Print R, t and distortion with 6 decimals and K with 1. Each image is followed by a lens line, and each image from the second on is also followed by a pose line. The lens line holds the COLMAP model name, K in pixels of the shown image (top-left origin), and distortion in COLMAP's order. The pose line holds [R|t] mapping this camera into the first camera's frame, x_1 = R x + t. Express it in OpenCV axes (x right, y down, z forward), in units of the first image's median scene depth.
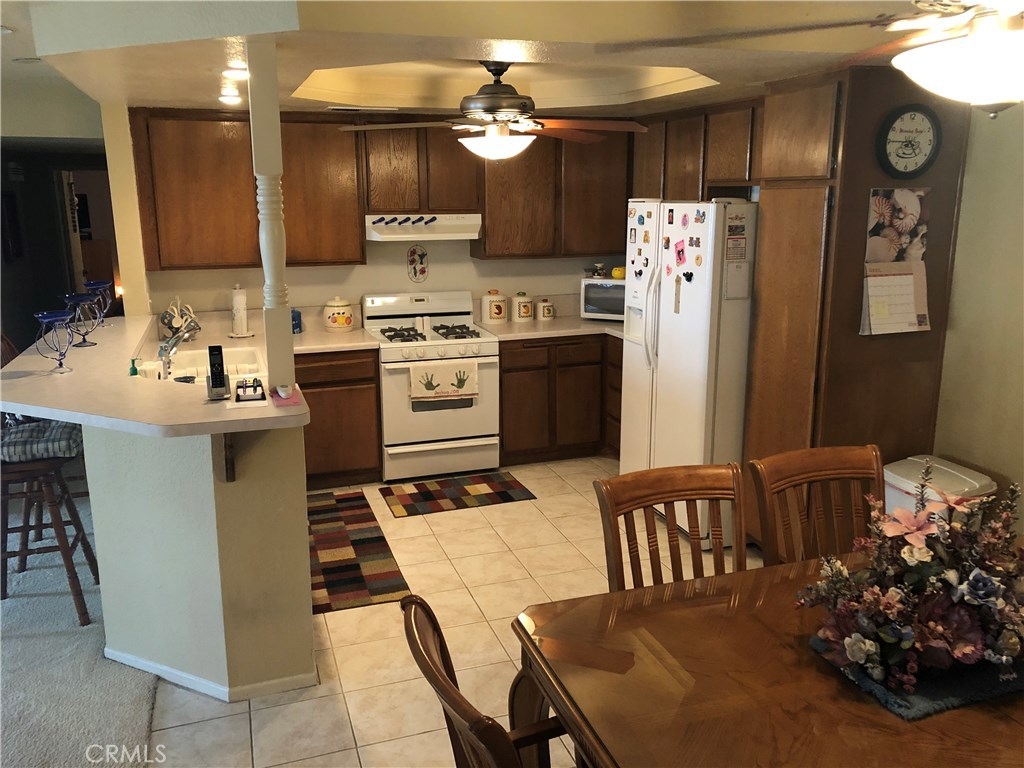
lens RADIAL K [[838.0, 0, 510.7], [0, 838.0, 381.9], [0, 0, 1]] dist [0.012209, -0.002581]
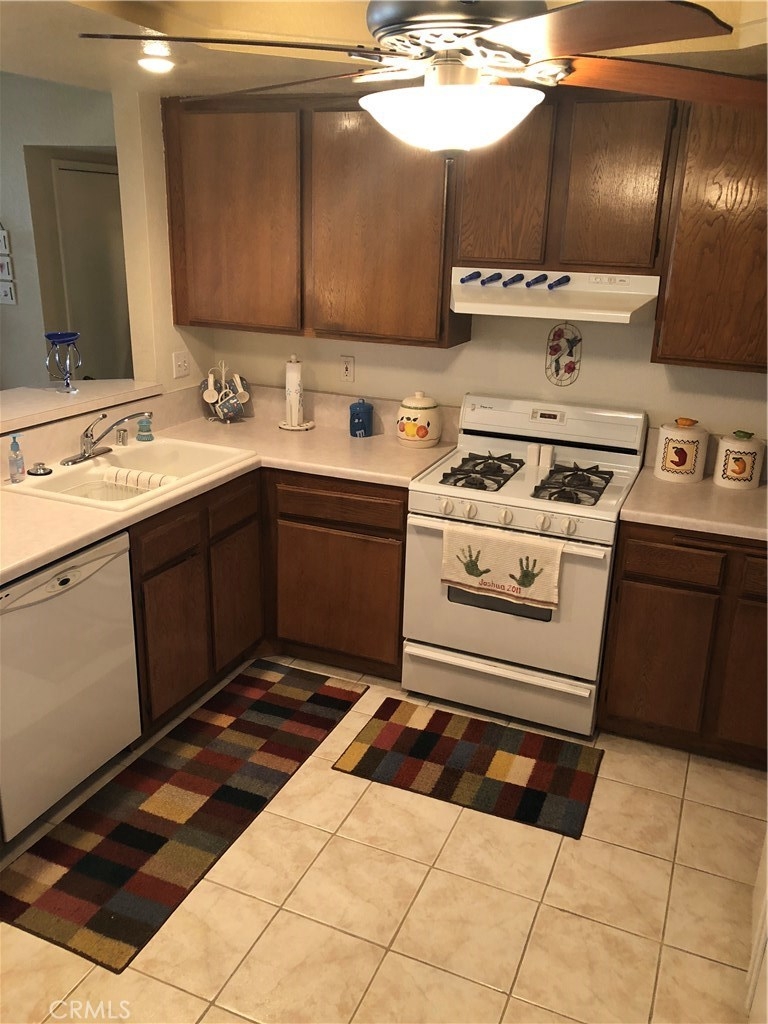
lens RADIAL K [[838.0, 0, 383.8], [0, 838.0, 508.1], [0, 0, 1]] dist [0.012209, -0.002581]
pose [[0.740460, 0.235673, -0.629426, 0.211175], [-0.176595, 0.971822, 0.156127, -0.114535], [0.648485, -0.004453, 0.761214, 0.502732]]
